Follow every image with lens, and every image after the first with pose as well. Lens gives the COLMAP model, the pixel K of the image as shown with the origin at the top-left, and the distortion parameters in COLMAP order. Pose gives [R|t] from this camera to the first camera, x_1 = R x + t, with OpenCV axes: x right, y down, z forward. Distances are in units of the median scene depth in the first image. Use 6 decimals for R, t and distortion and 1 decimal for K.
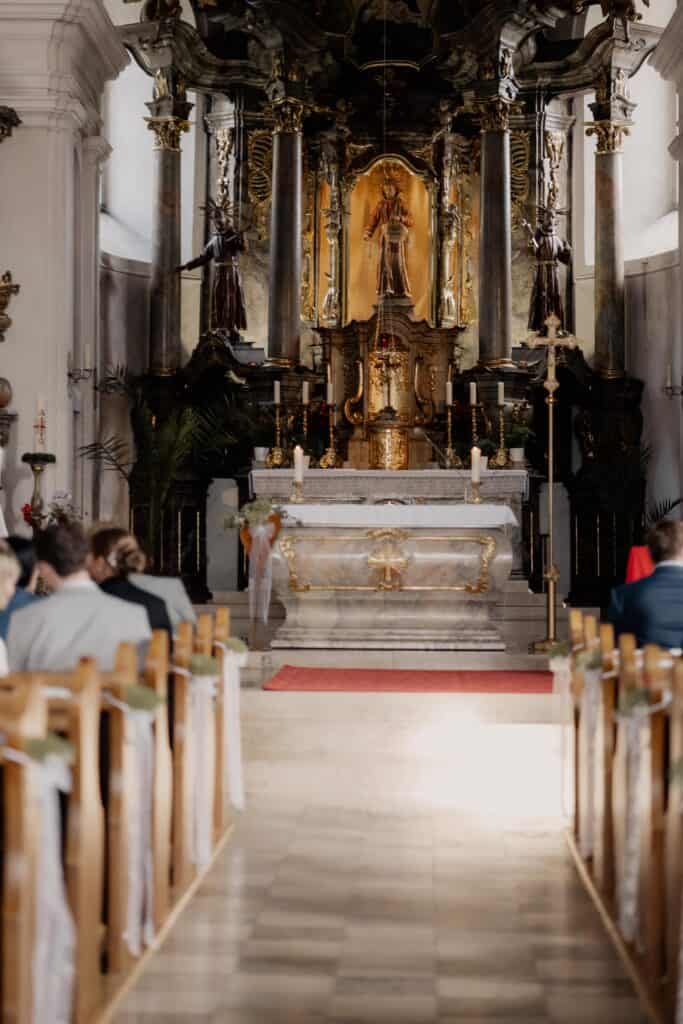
lens RADIAL K [[2520.2, 0, 336.3], [0, 2520.2, 513.8], [0, 0, 1]] dist [0.466486, 0.000000]
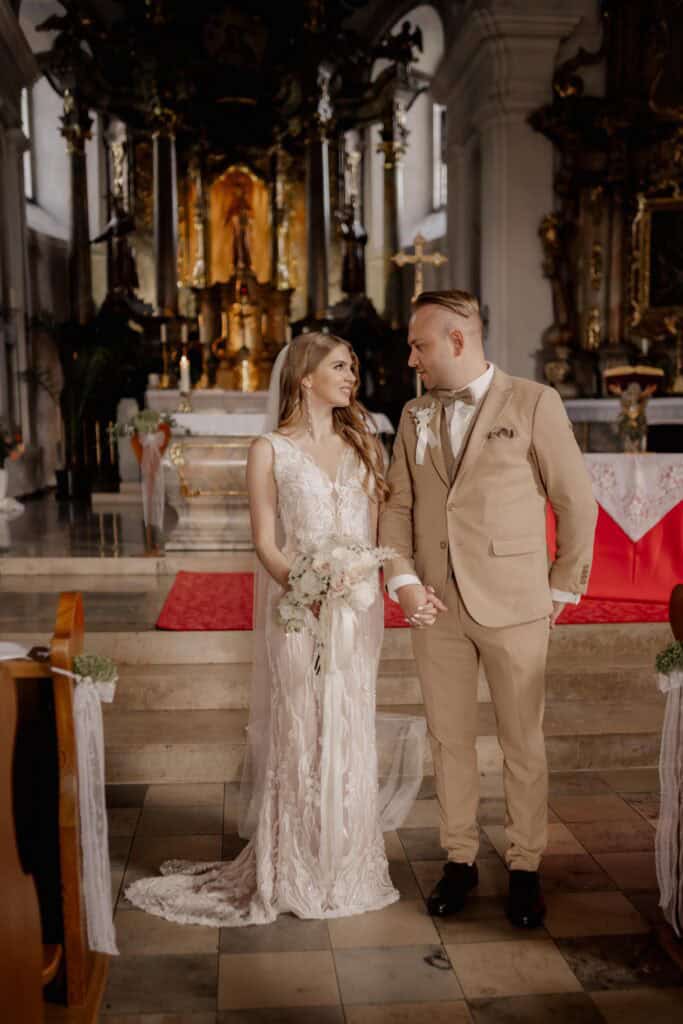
lens RADIAL K [[1018.8, 0, 366.6], [0, 1018.8, 649.9], [0, 0, 1]] dist [-0.013818, 0.000000]
pose [[0.986564, -0.035562, 0.159458, -0.008531], [0.000095, 0.976146, 0.217114, 0.000284], [-0.163375, -0.214182, 0.963034, 0.396925]]
